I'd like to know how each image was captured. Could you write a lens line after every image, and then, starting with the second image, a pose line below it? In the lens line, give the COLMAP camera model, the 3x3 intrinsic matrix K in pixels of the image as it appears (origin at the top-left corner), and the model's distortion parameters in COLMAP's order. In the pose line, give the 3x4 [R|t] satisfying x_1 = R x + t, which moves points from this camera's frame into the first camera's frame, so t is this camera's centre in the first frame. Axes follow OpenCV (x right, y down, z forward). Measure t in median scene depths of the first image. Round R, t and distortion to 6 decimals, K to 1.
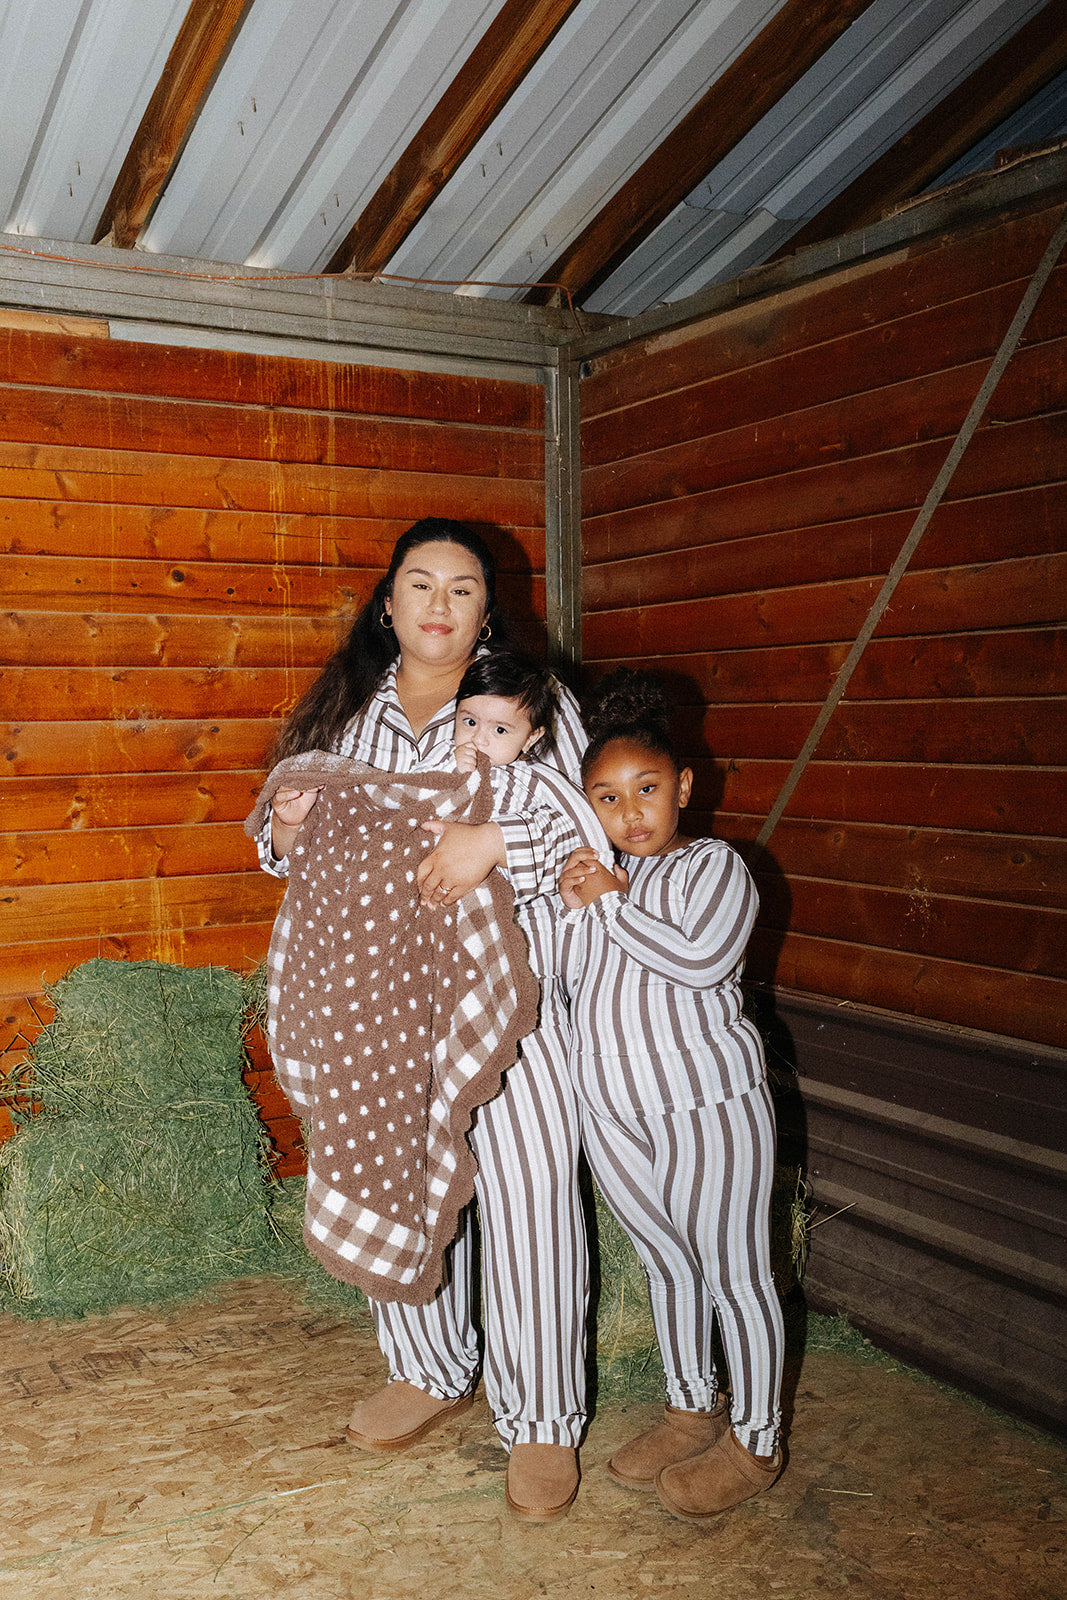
lens RADIAL K [[1491.1, 0, 533.4], [0, 1491.1, 834.3], [0, 0, 1]] dist [0.002161, 0.009902]
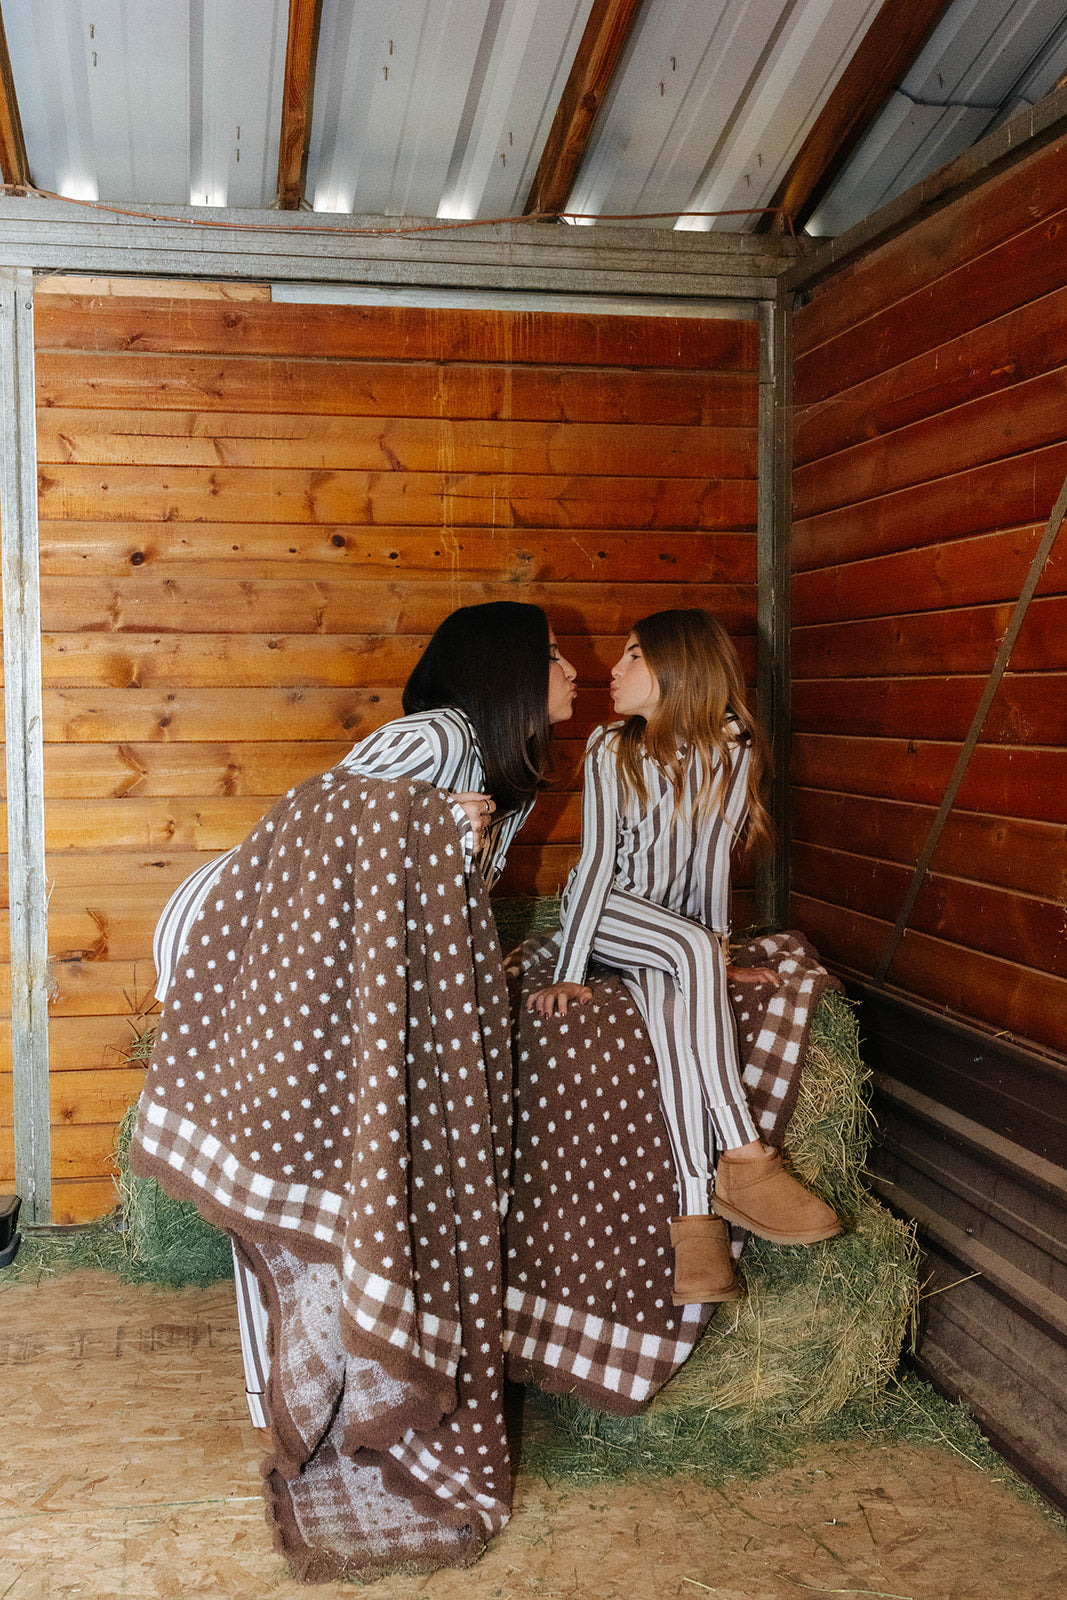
lens RADIAL K [[1556.4, 0, 535.5], [0, 1556.4, 808.3], [0, 0, 1]] dist [0.007587, 0.003006]
pose [[0.947341, 0.034396, -0.318374, 0.210409], [-0.035975, 0.999352, 0.000922, -0.003900], [0.318199, 0.010580, 0.947965, 0.076238]]
